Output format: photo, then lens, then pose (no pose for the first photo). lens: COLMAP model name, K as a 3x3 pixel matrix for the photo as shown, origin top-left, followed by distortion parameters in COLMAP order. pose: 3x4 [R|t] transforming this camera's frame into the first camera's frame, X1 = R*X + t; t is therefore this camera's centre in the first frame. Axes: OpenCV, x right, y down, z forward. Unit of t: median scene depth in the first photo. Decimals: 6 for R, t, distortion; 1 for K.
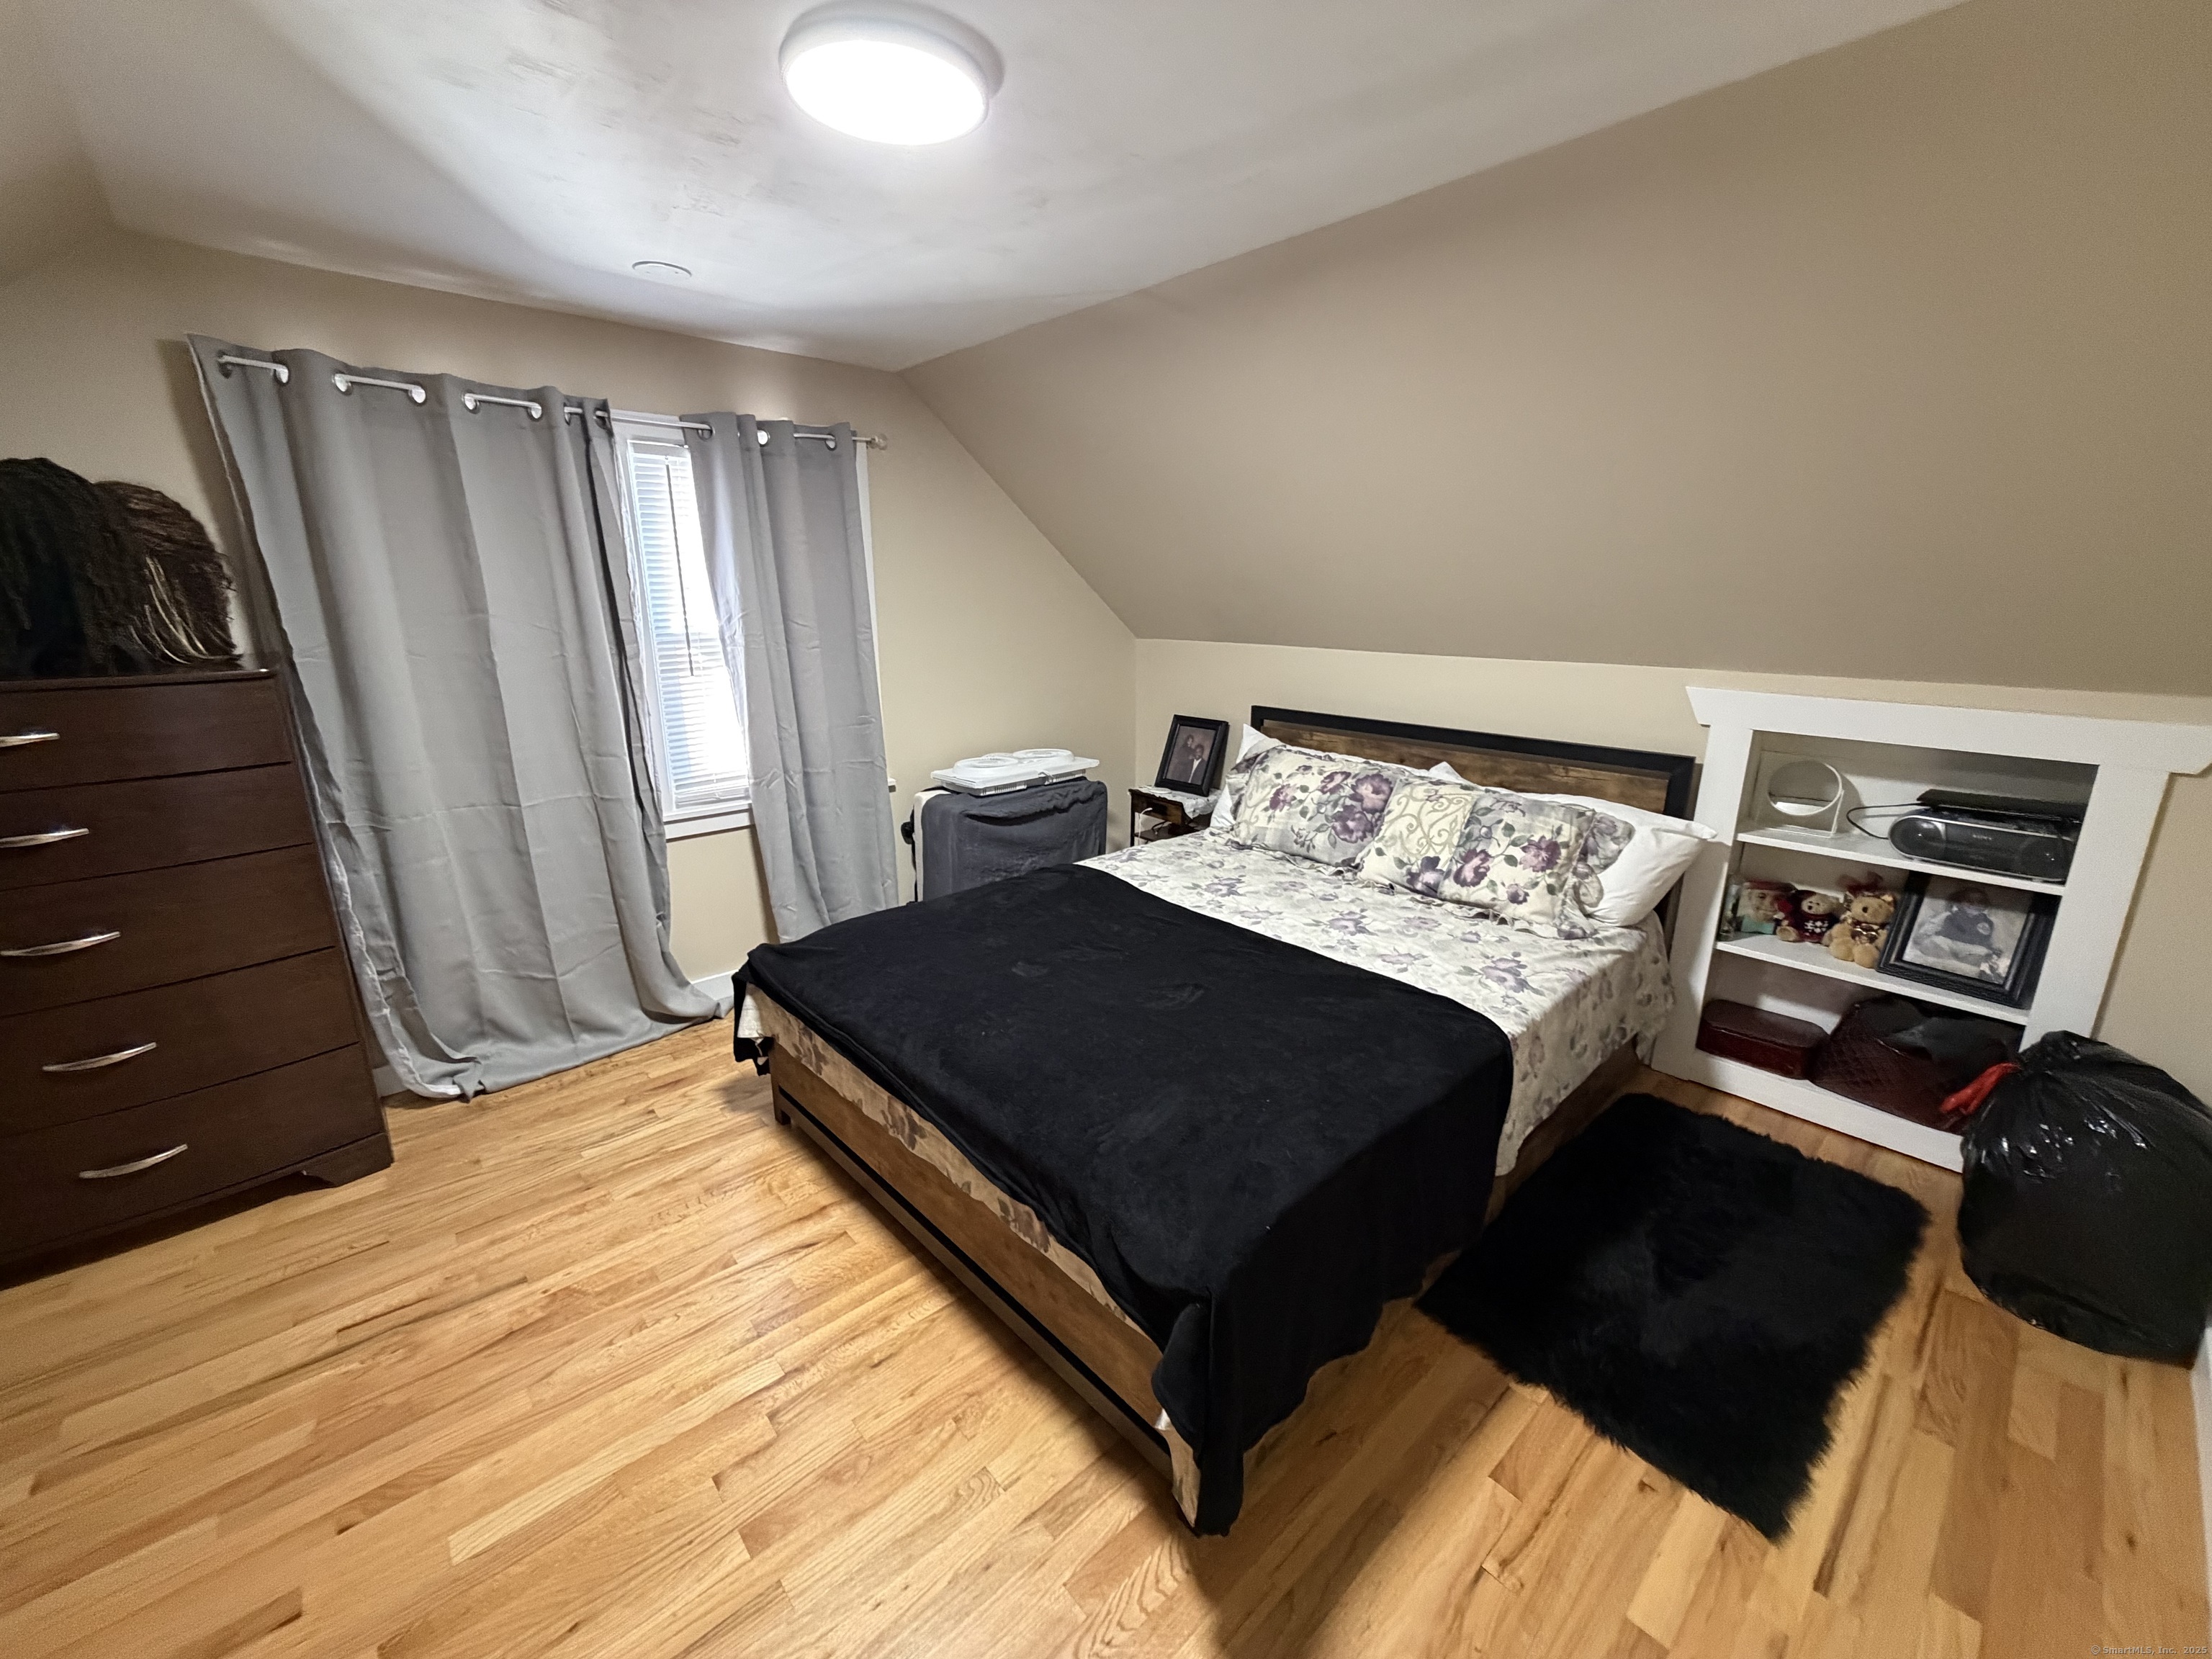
lens RADIAL K [[880.1, 0, 1110.6], [0, 880.1, 826.3], [0, 0, 1]] dist [0.000198, 0.000301]
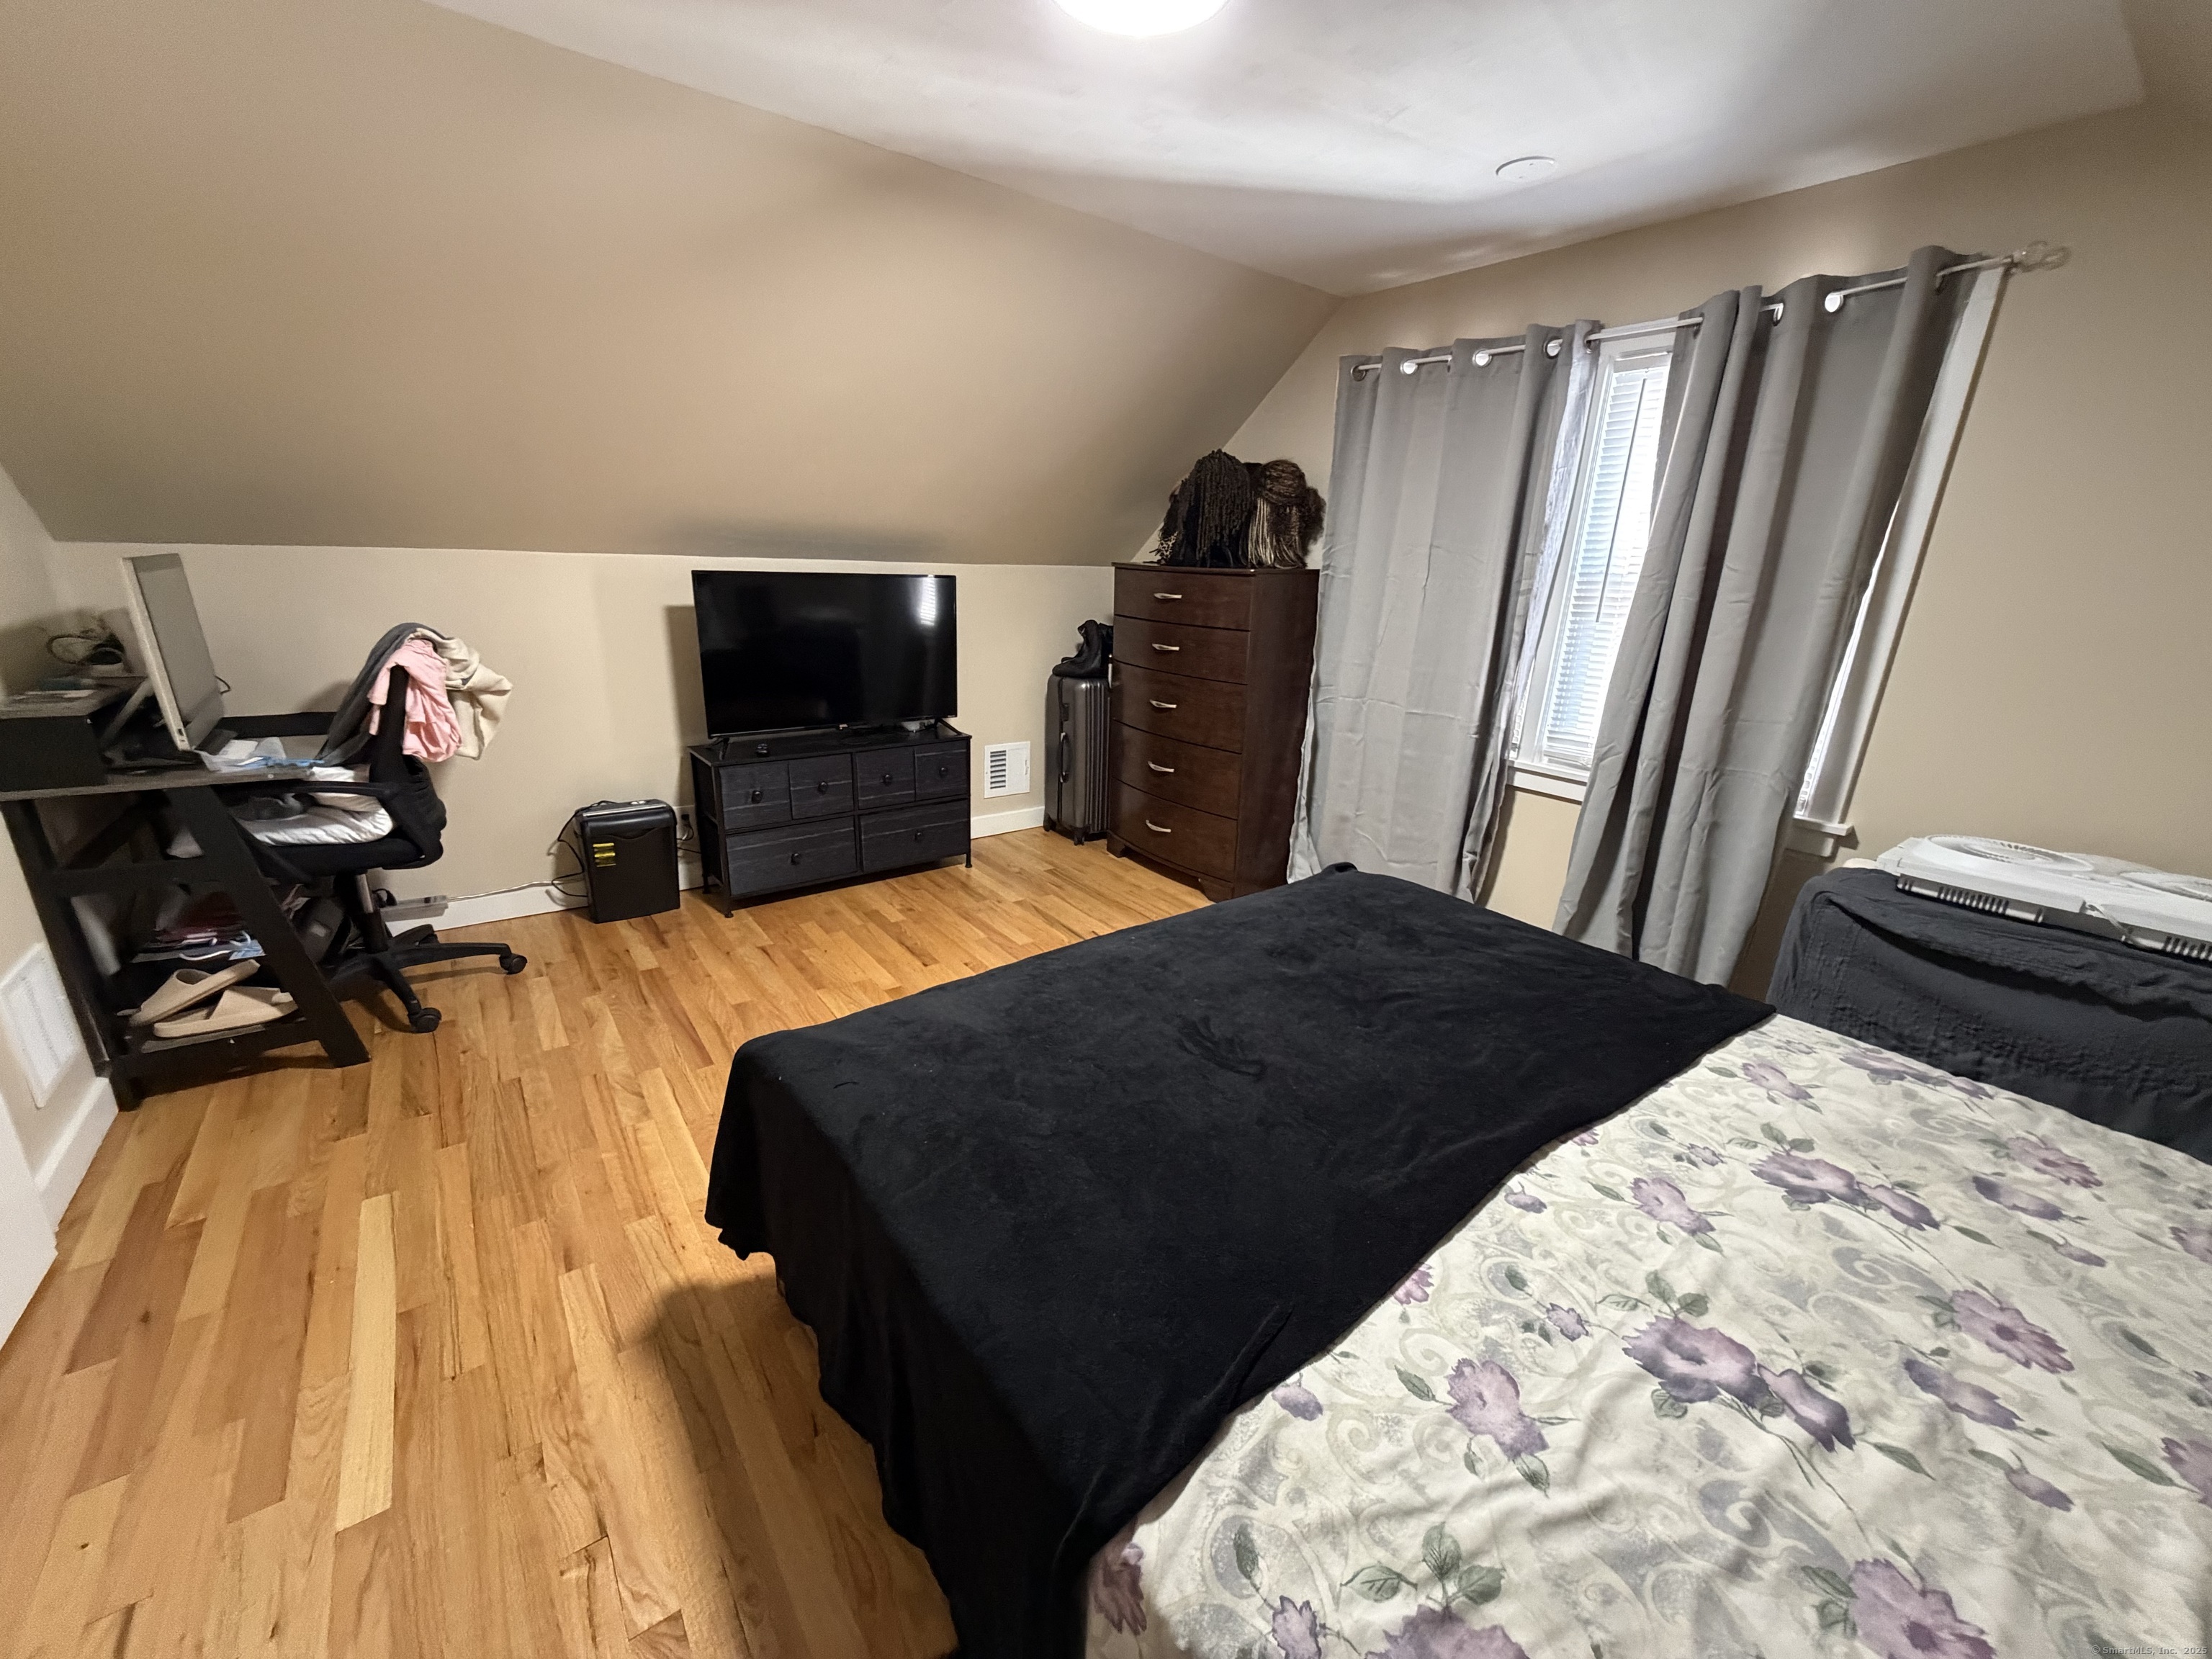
lens RADIAL K [[880.1, 0, 1110.6], [0, 880.1, 826.3], [0, 0, 1]] dist [0.000198, 0.000301]
pose [[-0.084849, 0.282453, -0.955521, 0.507886], [-0.295752, 0.908621, 0.294852, -0.106432], [0.951489, 0.307616, 0.006440, 0.625293]]
